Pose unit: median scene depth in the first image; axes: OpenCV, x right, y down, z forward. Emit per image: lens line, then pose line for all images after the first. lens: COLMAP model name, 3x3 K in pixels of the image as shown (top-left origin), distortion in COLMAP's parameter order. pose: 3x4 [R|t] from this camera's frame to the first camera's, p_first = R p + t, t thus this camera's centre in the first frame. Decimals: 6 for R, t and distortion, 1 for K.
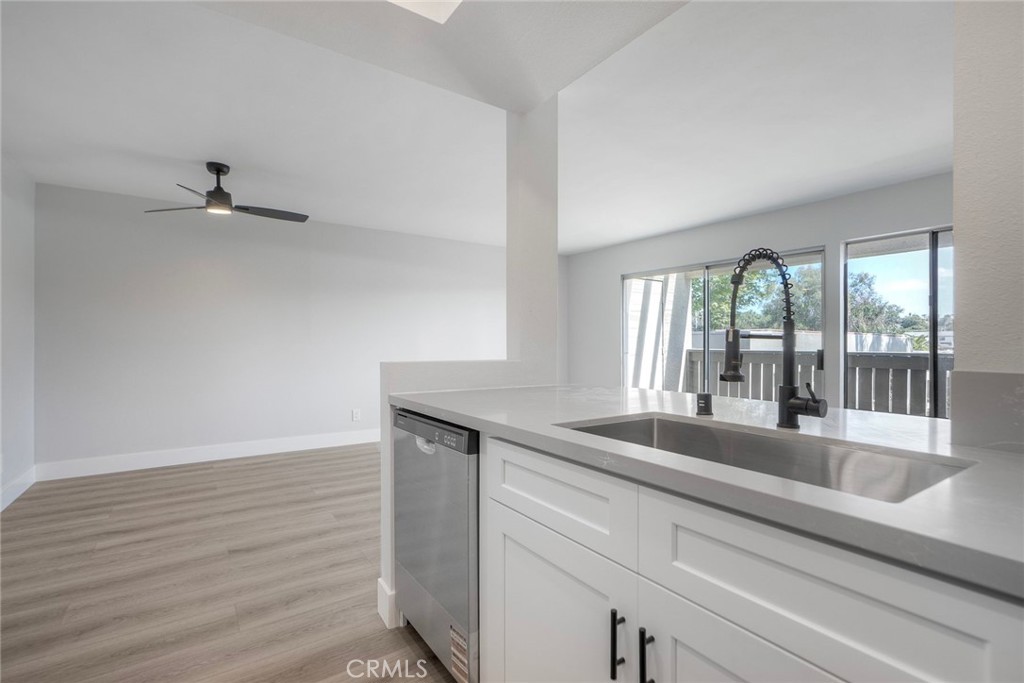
lens RADIAL K [[468.8, 0, 508.3], [0, 468.8, 340.2], [0, 0, 1]] dist [-0.000899, 0.005295]
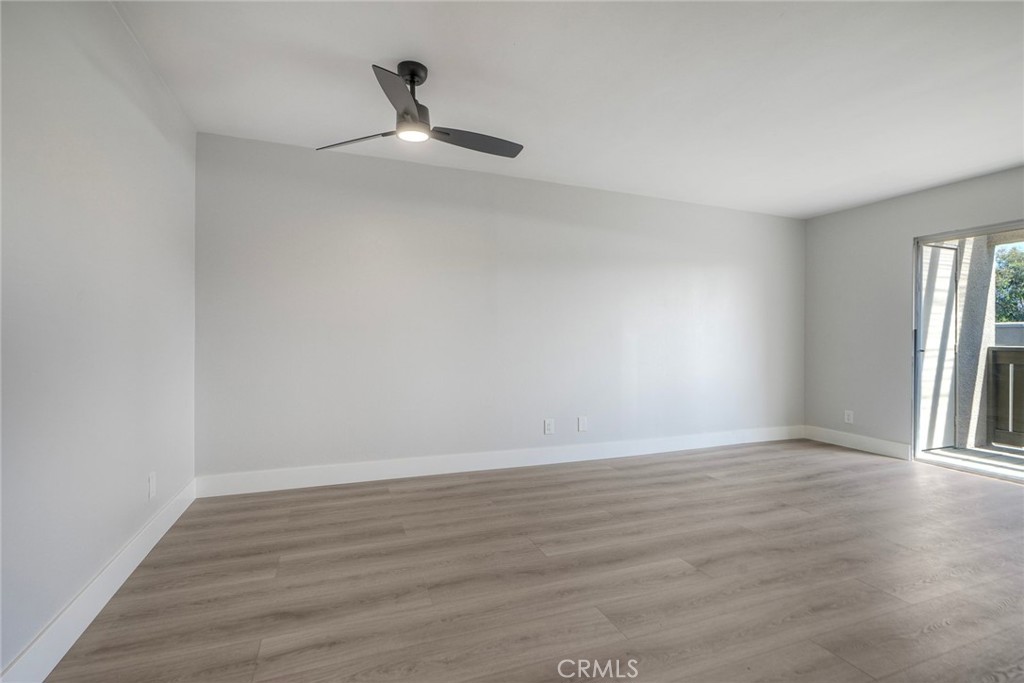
lens RADIAL K [[470.3, 0, 522.3], [0, 470.3, 341.3], [0, 0, 1]] dist [0.001354, 0.000927]
pose [[0.978416, 0.006496, -0.206541, -0.298342], [-0.005374, 0.999968, 0.005994, 0.021841], [0.206573, -0.004754, 0.978420, 0.336445]]
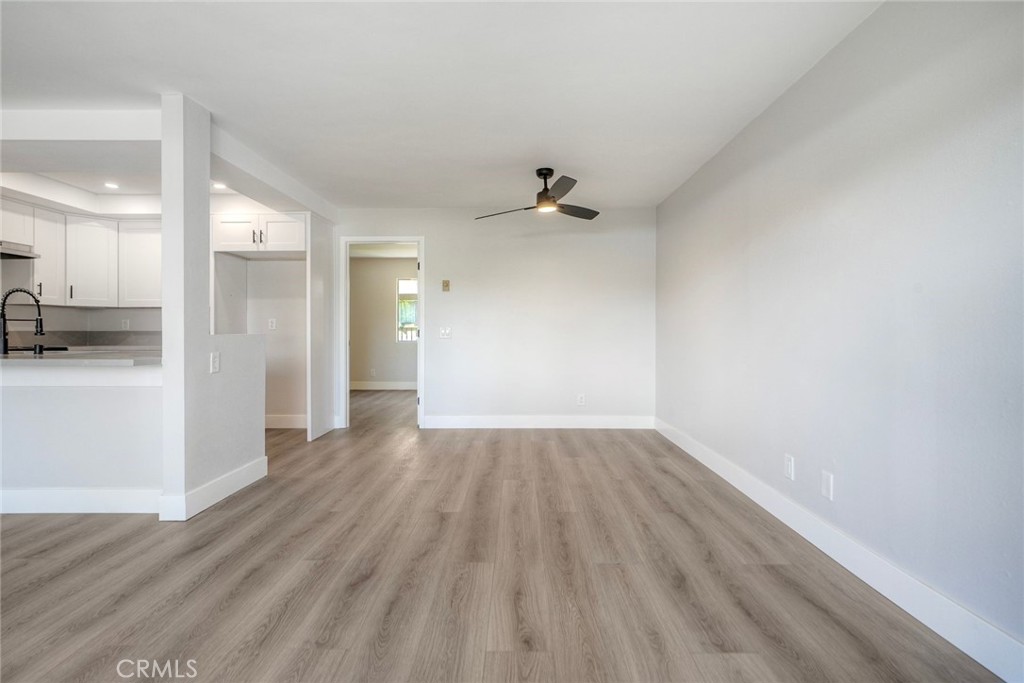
lens RADIAL K [[481.5, 0, 517.4], [0, 481.5, 333.2], [0, 0, 1]] dist [-0.001889, 0.000491]
pose [[-0.560678, -0.001438, -0.828033, 0.374862], [0.002154, 0.999993, -0.003195, 0.029904], [0.828031, -0.003575, -0.560671, 1.517679]]
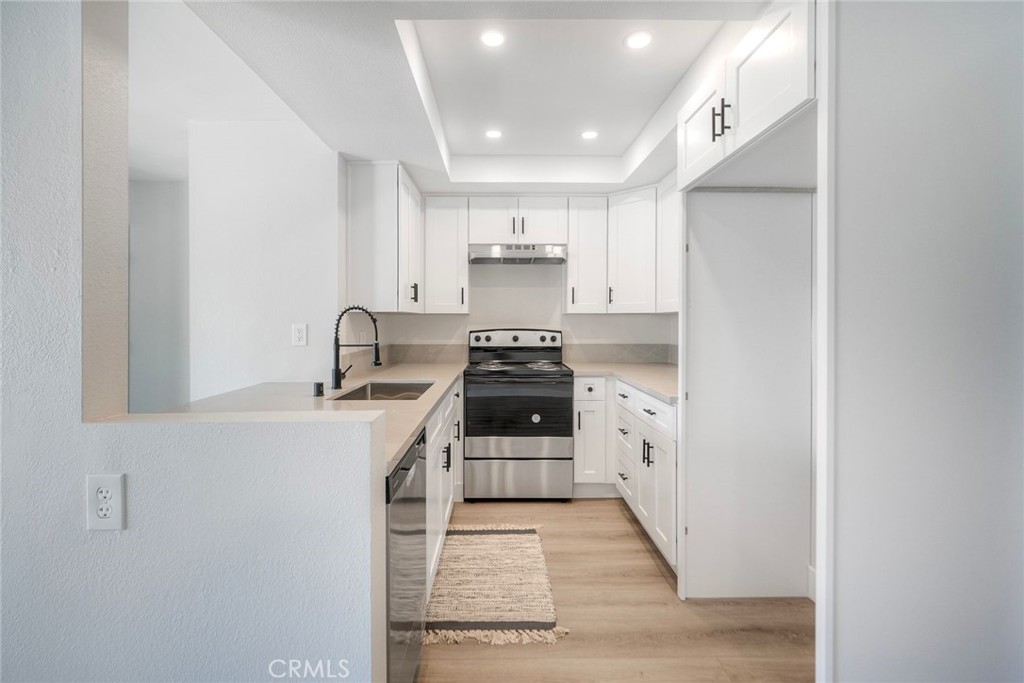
lens RADIAL K [[467.2, 0, 510.6], [0, 467.2, 320.6], [0, 0, 1]] dist [-0.001099, -0.000089]
pose [[-0.833576, -0.005991, 0.552372, -0.365696], [-0.006516, 0.999978, 0.001012, -0.033782], [-0.552366, -0.002756, -0.833597, 0.736479]]
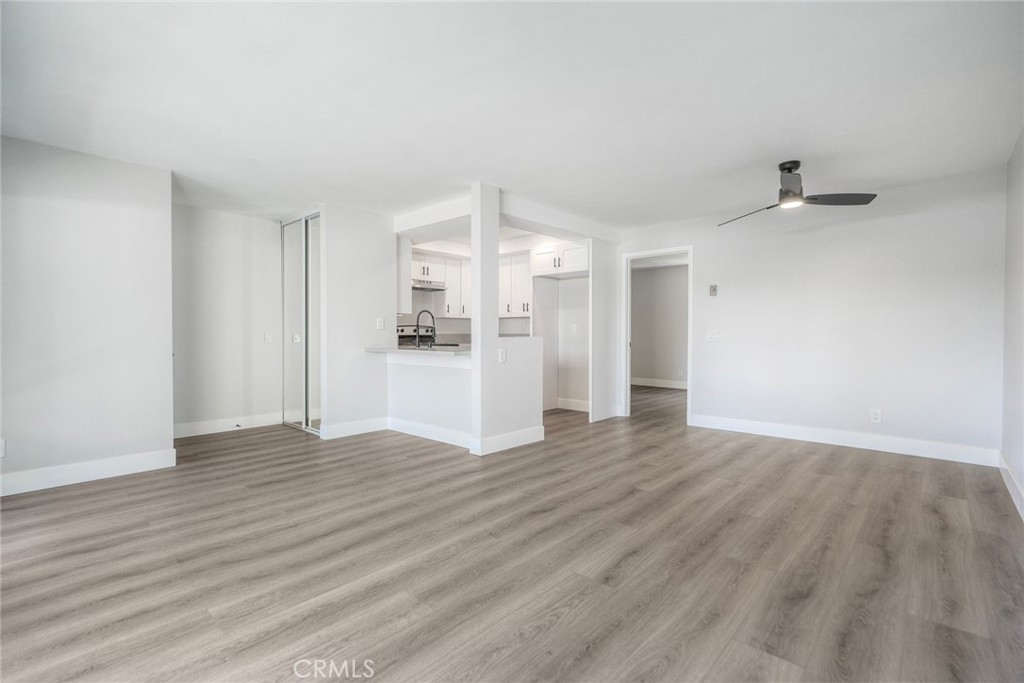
lens RADIAL K [[470.3, 0, 522.3], [0, 470.3, 341.3], [0, 0, 1]] dist [0.001354, 0.000927]
pose [[-0.968561, -0.000980, -0.248773, 0.233482], [-0.003643, 0.999941, 0.010244, 0.027134], [0.248748, 0.010828, -0.968508, 1.794744]]
